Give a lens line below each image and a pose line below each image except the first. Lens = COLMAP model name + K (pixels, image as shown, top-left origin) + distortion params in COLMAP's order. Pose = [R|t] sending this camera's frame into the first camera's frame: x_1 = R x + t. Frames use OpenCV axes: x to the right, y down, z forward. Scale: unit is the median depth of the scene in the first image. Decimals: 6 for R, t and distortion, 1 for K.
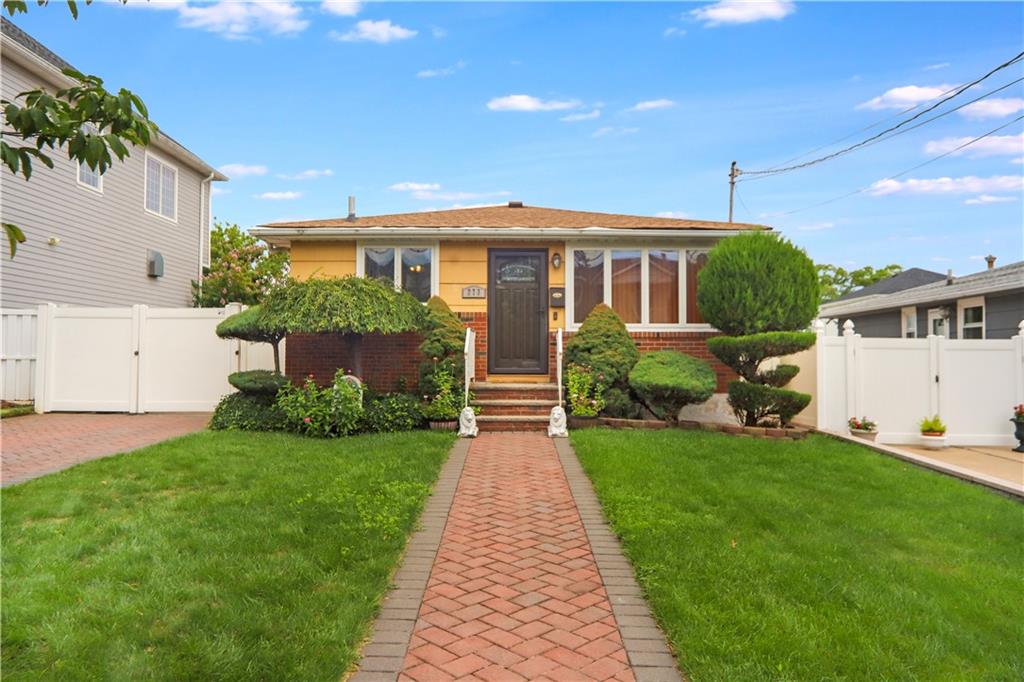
lens RADIAL K [[791.3, 0, 512.0], [0, 791.3, 341.0], [0, 0, 1]] dist [0.043945, 0.000434]
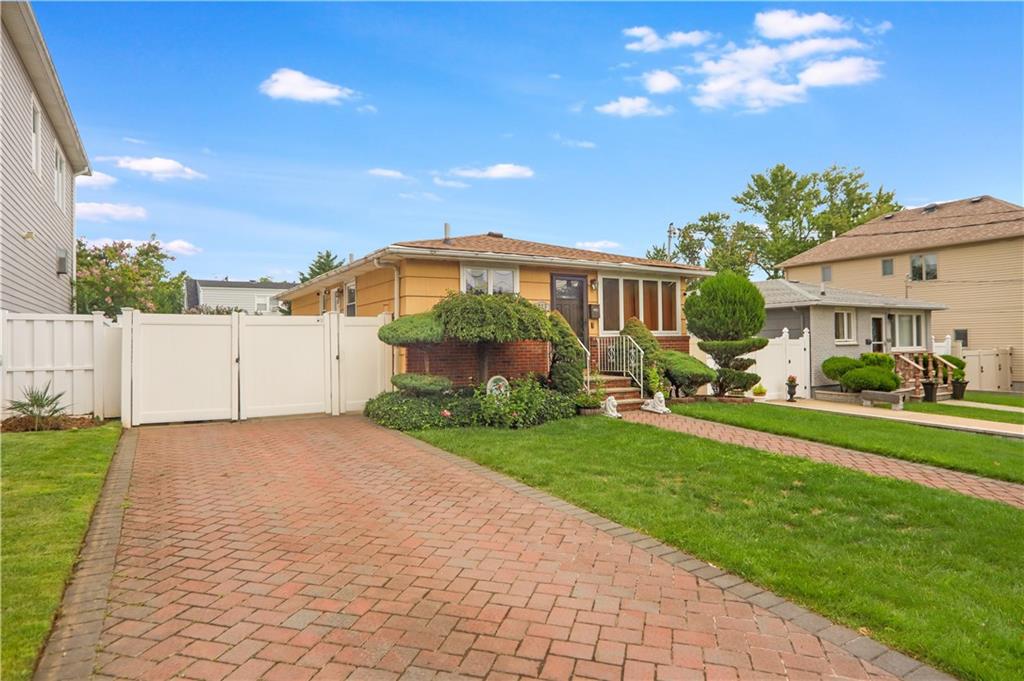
lens RADIAL K [[607.8, 0, 512.0], [0, 607.8, 340.5], [0, 0, 1]] dist [-0.002180, -0.000632]
pose [[0.853622, -0.011478, 0.520767, -0.607769], [0.000407, 0.999772, 0.021369, -0.027494], [-0.520893, -0.018029, 0.853431, 0.175860]]
